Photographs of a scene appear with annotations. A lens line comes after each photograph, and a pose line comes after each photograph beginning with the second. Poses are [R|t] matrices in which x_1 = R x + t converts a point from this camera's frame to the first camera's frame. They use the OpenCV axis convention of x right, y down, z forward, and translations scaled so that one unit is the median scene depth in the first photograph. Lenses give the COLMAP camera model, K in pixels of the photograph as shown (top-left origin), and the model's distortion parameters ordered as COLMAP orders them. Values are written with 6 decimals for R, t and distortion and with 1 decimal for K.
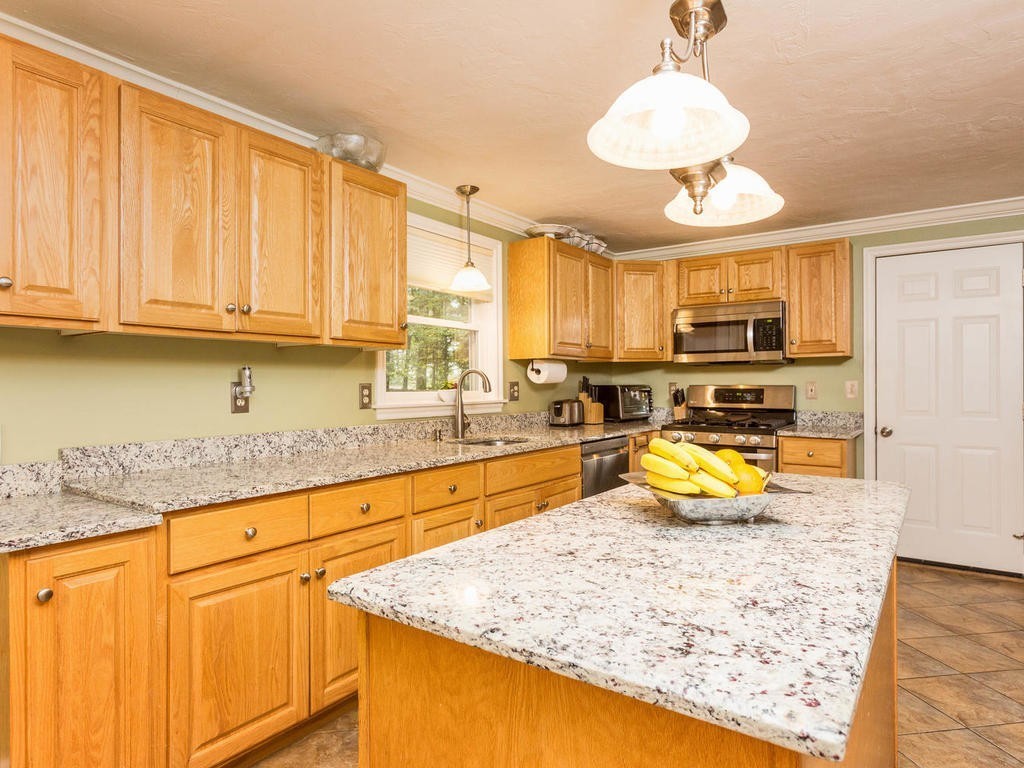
lens RADIAL K [[598.2, 0, 511.3], [0, 598.2, 384.2], [0, 0, 1]] dist [0.000312, 0.000785]
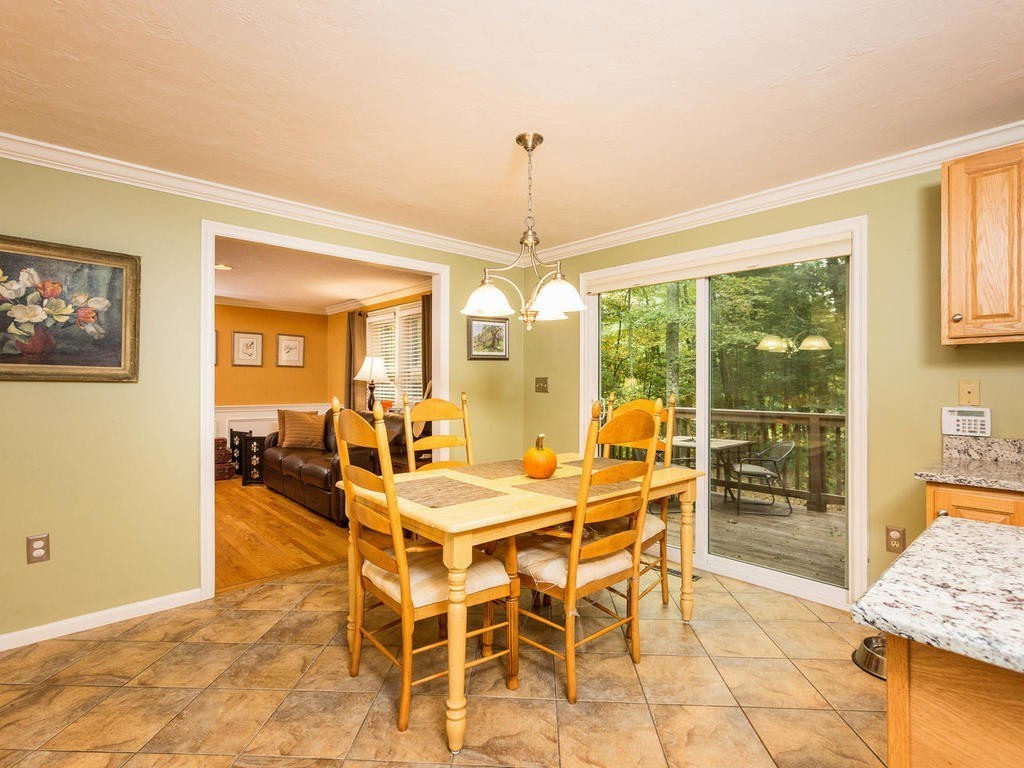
lens RADIAL K [[508.2, 0, 511.1], [0, 508.2, 382.4], [0, 0, 1]] dist [-0.001787, -0.000135]
pose [[-0.216301, -0.002614, -0.976323, 1.456725], [0.003035, 0.999990, -0.003350, 0.001791], [0.976322, -0.003688, -0.216291, 0.293496]]
